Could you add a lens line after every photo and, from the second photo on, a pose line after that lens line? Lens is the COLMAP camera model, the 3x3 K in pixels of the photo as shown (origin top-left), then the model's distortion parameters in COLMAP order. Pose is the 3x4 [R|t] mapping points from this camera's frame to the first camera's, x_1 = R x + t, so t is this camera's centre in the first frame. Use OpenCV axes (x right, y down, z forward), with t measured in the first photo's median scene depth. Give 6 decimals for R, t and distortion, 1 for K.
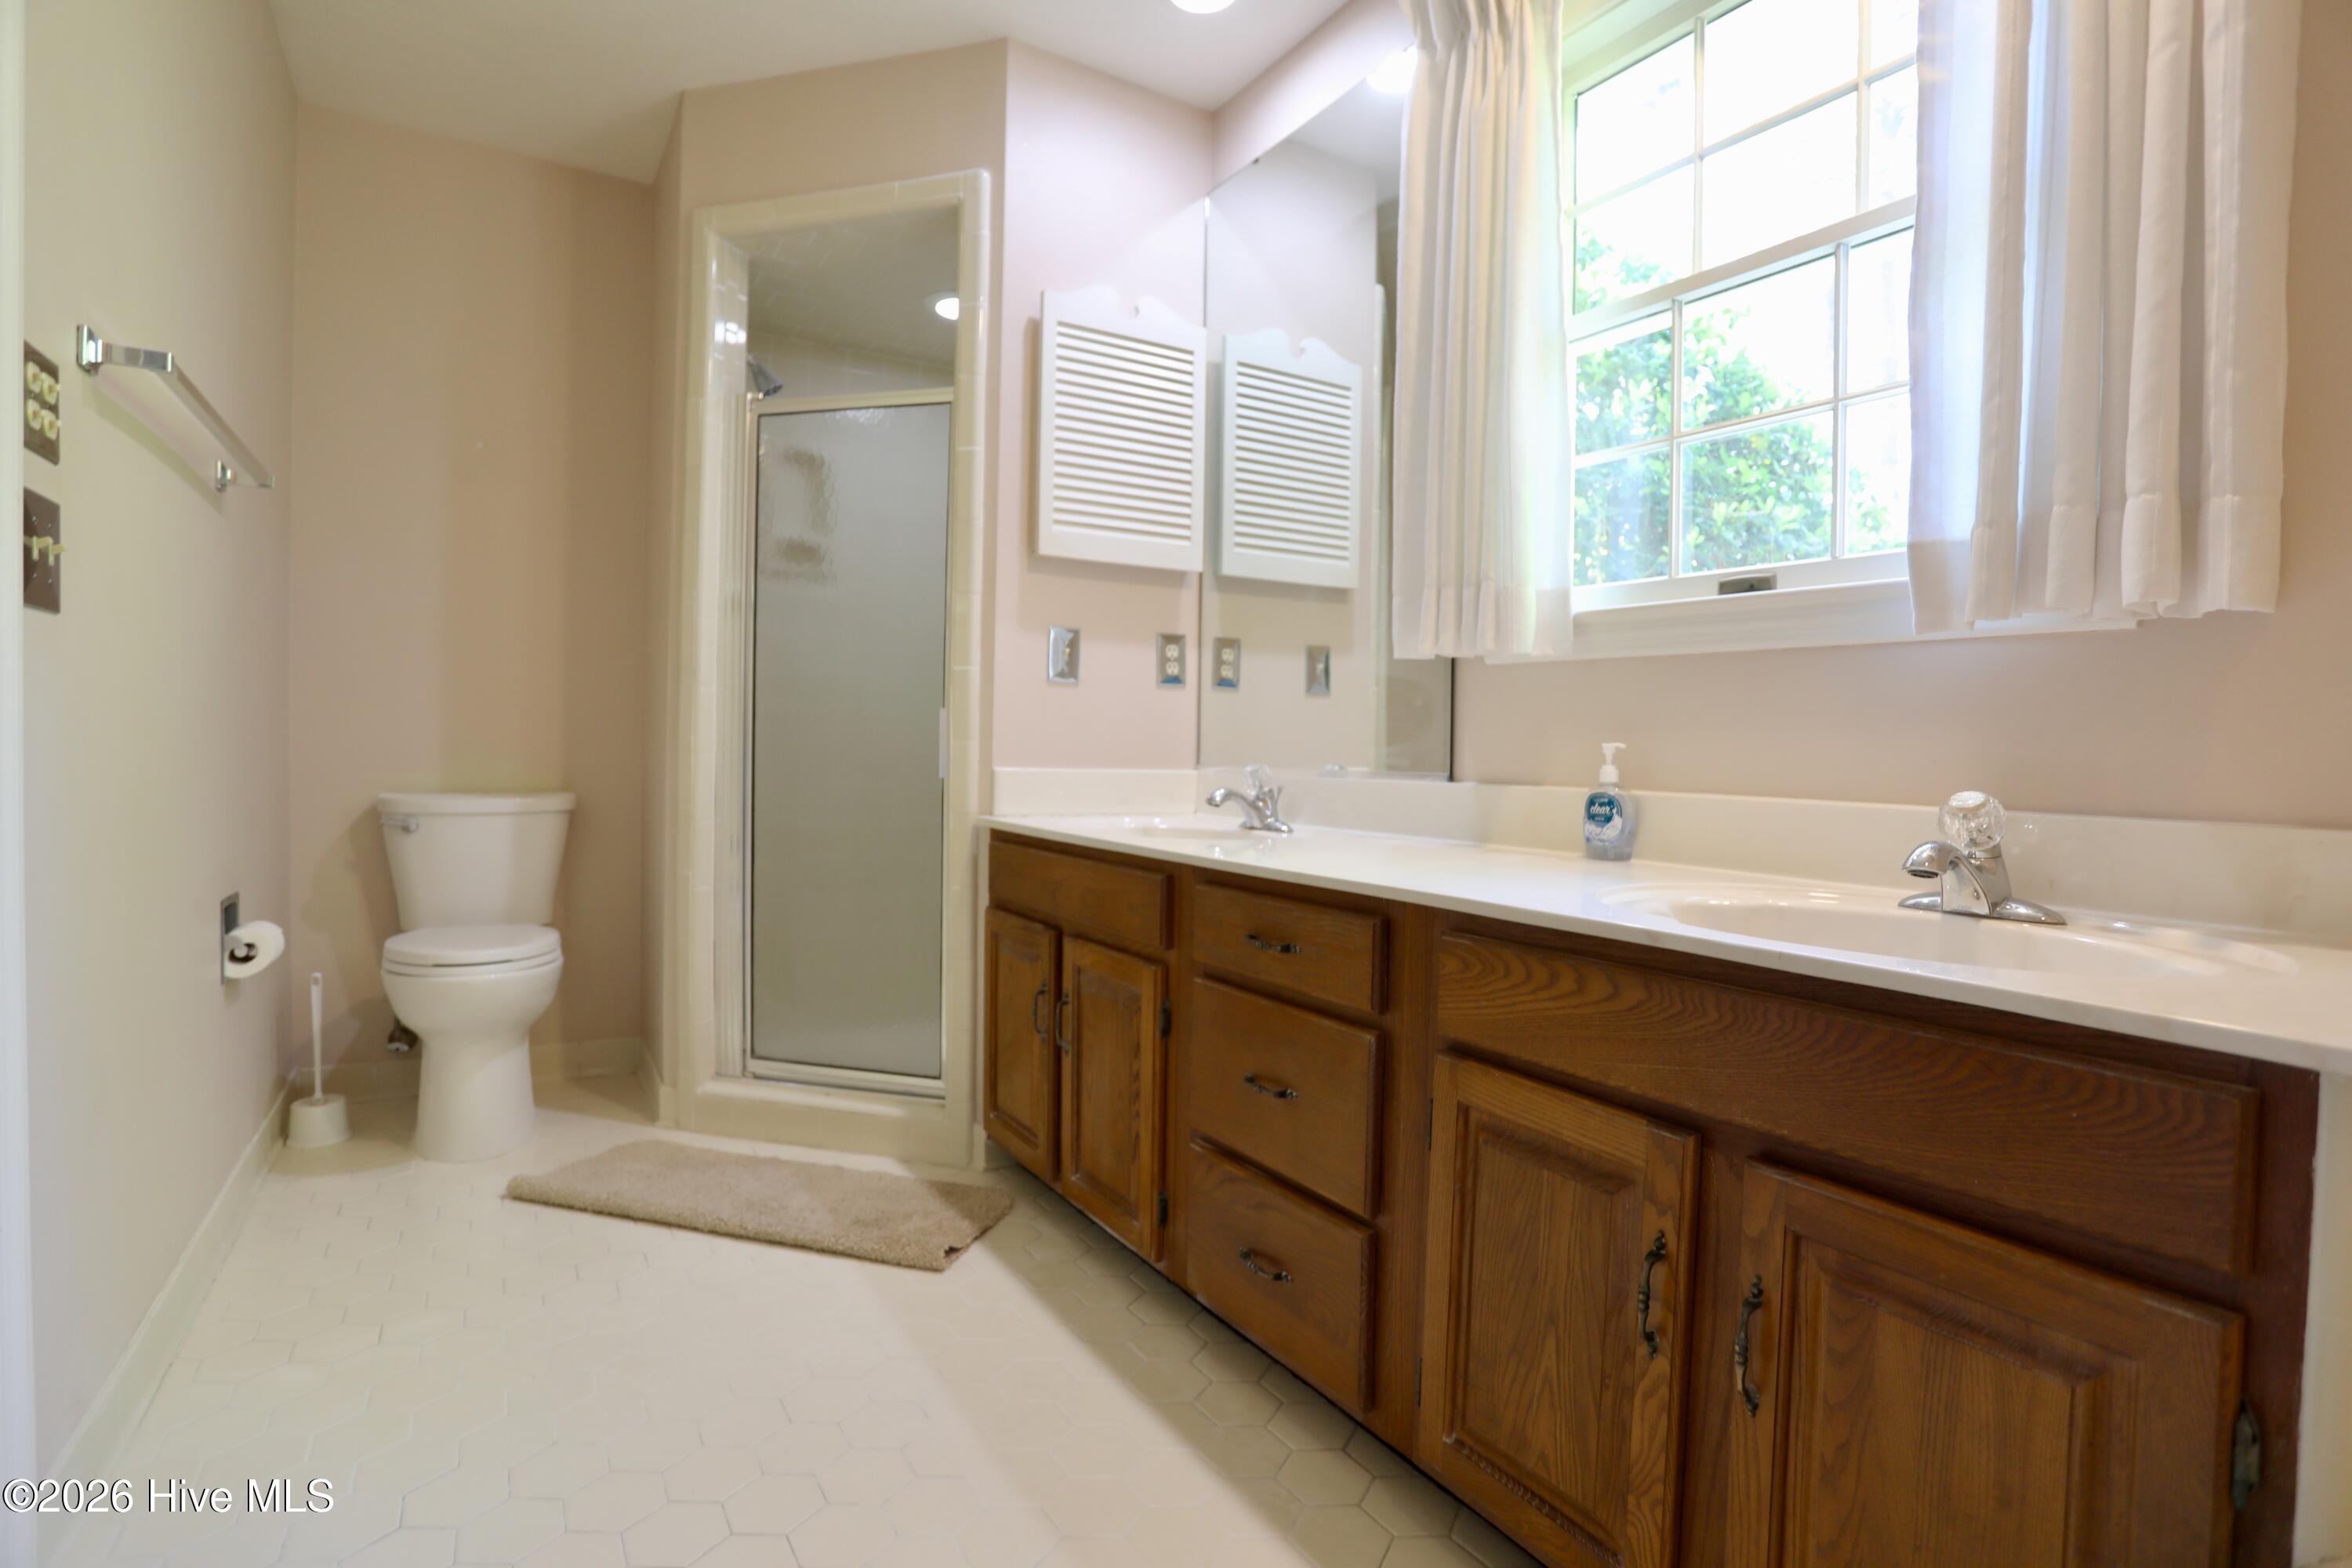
lens RADIAL K [[1153.4, 0, 1176.1], [0, 1153.4, 767.9], [0, 0, 1]] dist [-0.071340, 0.037030]
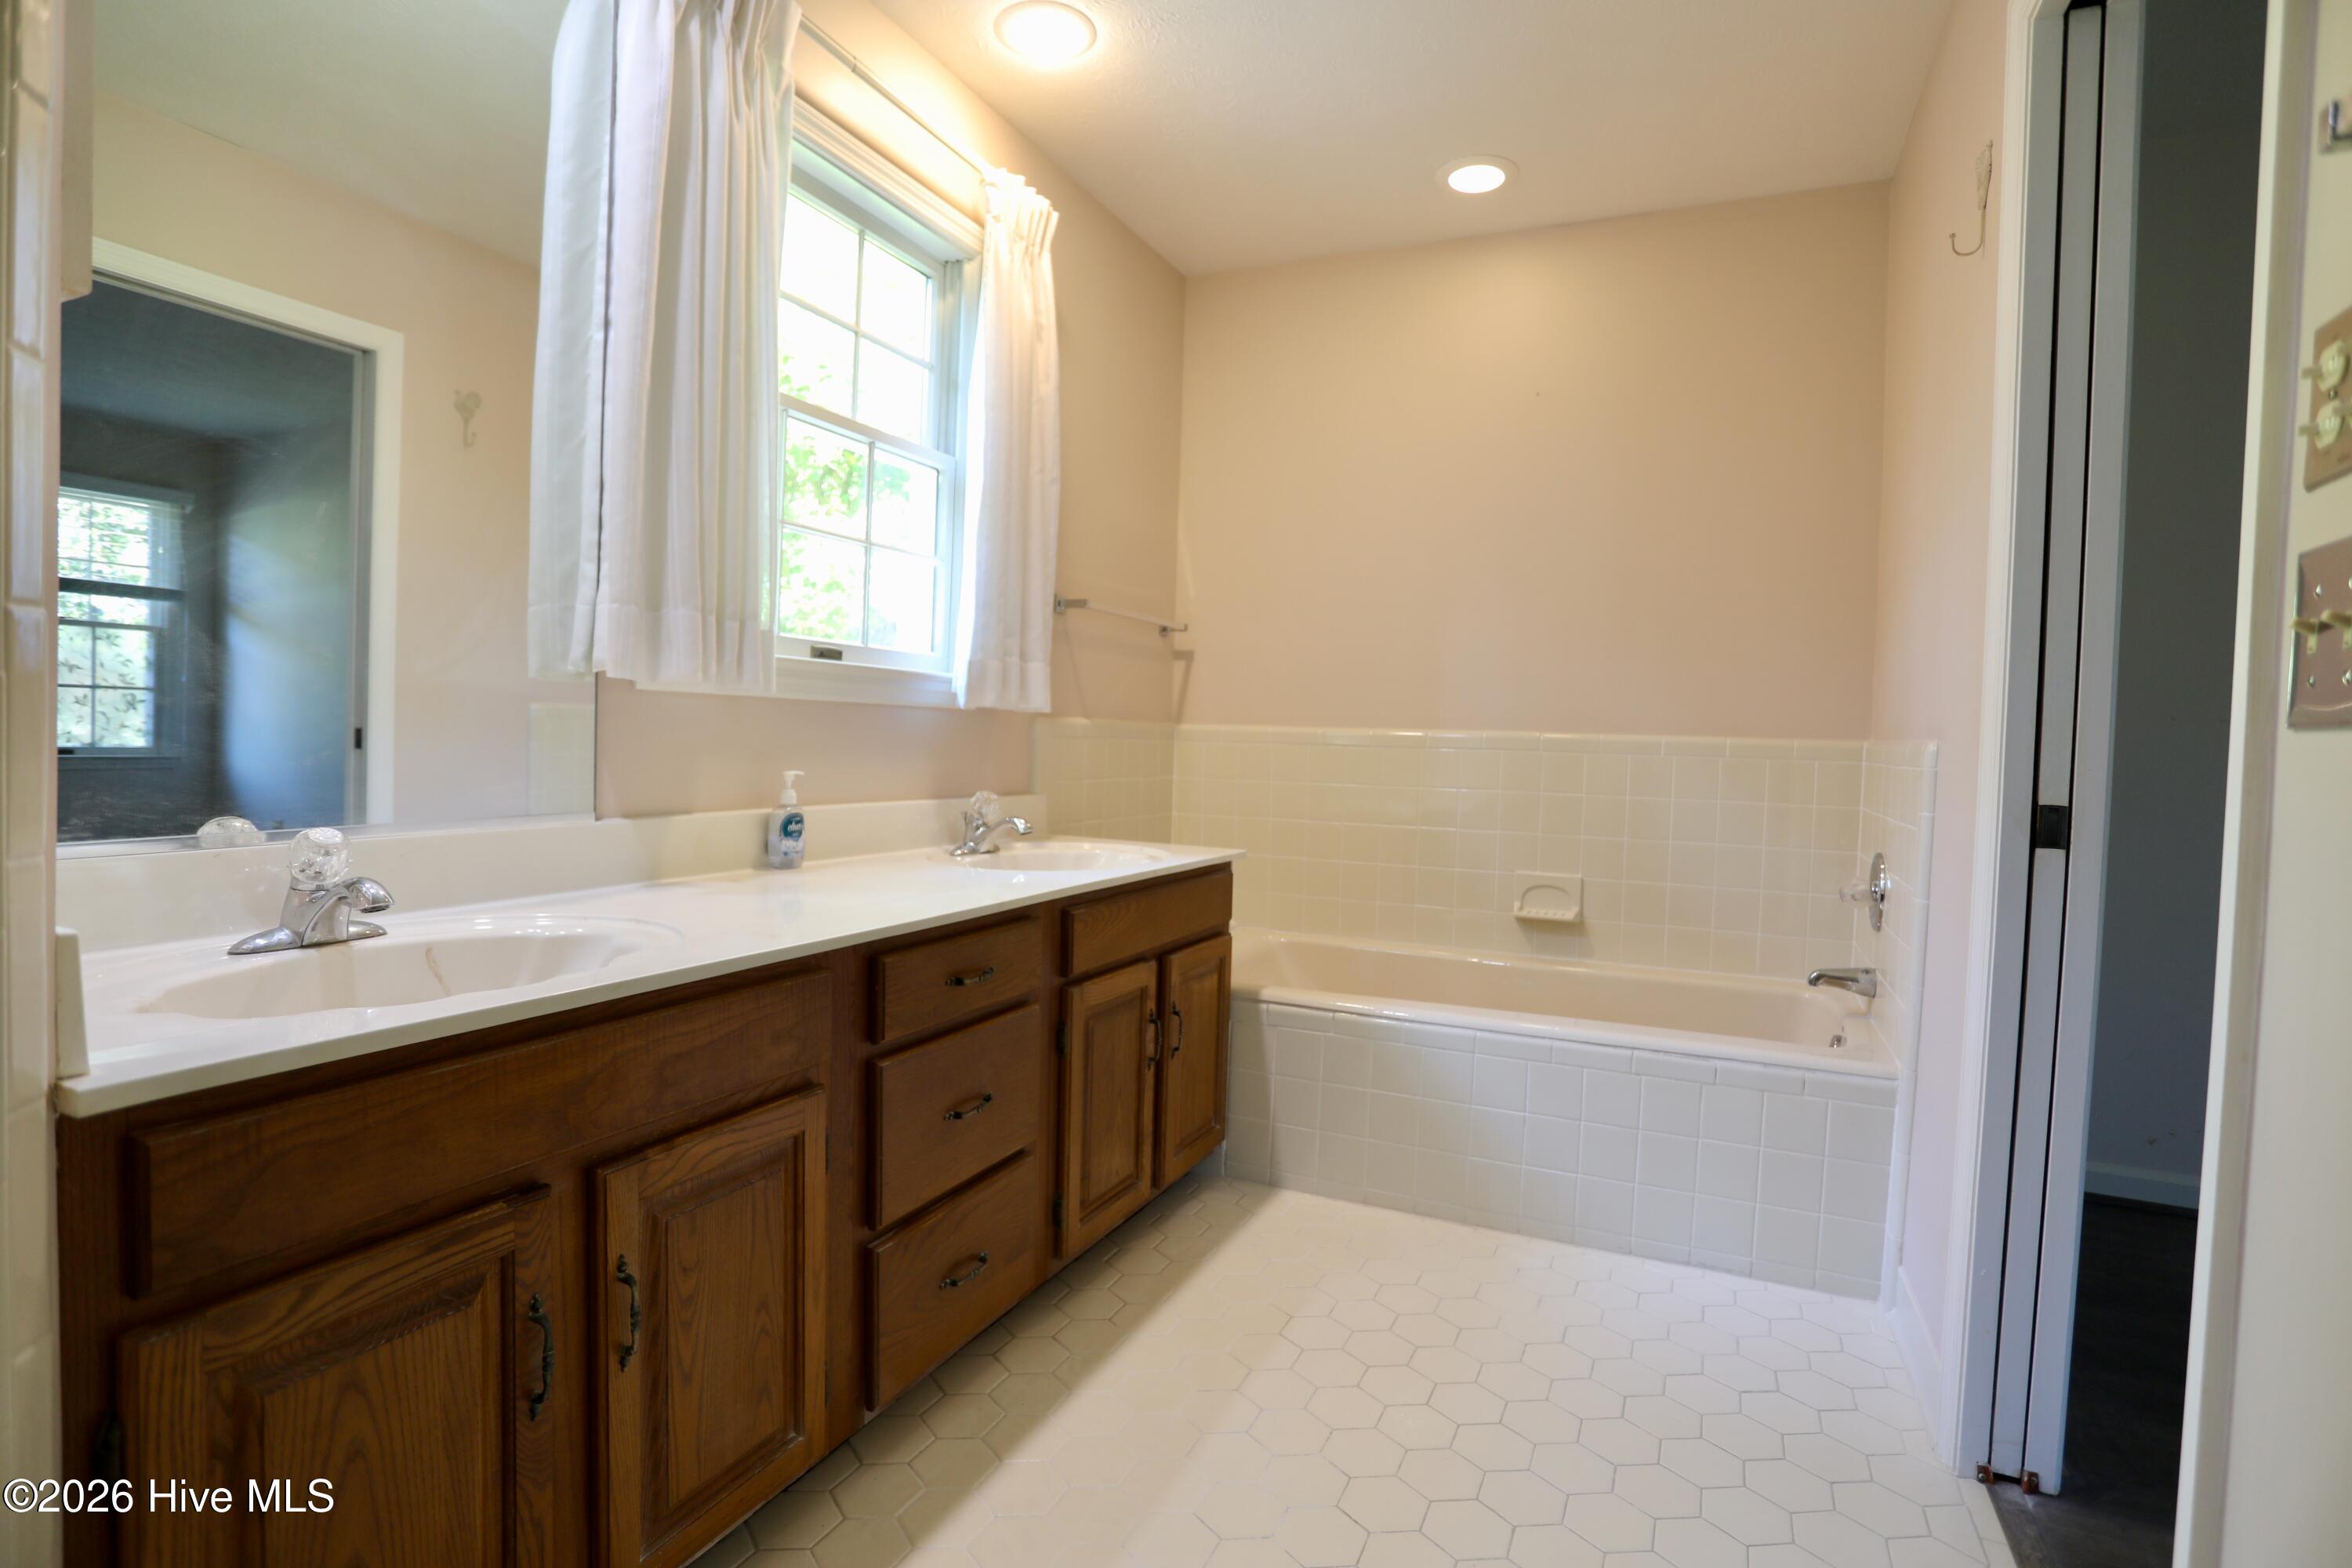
lens RADIAL K [[1141.0, 0, 1174.5], [0, 1141.0, 770.0], [0, 0, 1]] dist [-0.072506, 0.028524]
pose [[-0.546188, -0.061950, 0.835368, -0.774766], [-0.021872, 0.997976, 0.059709, -0.095141], [-0.837377, 0.014341, -0.546438, 1.213177]]
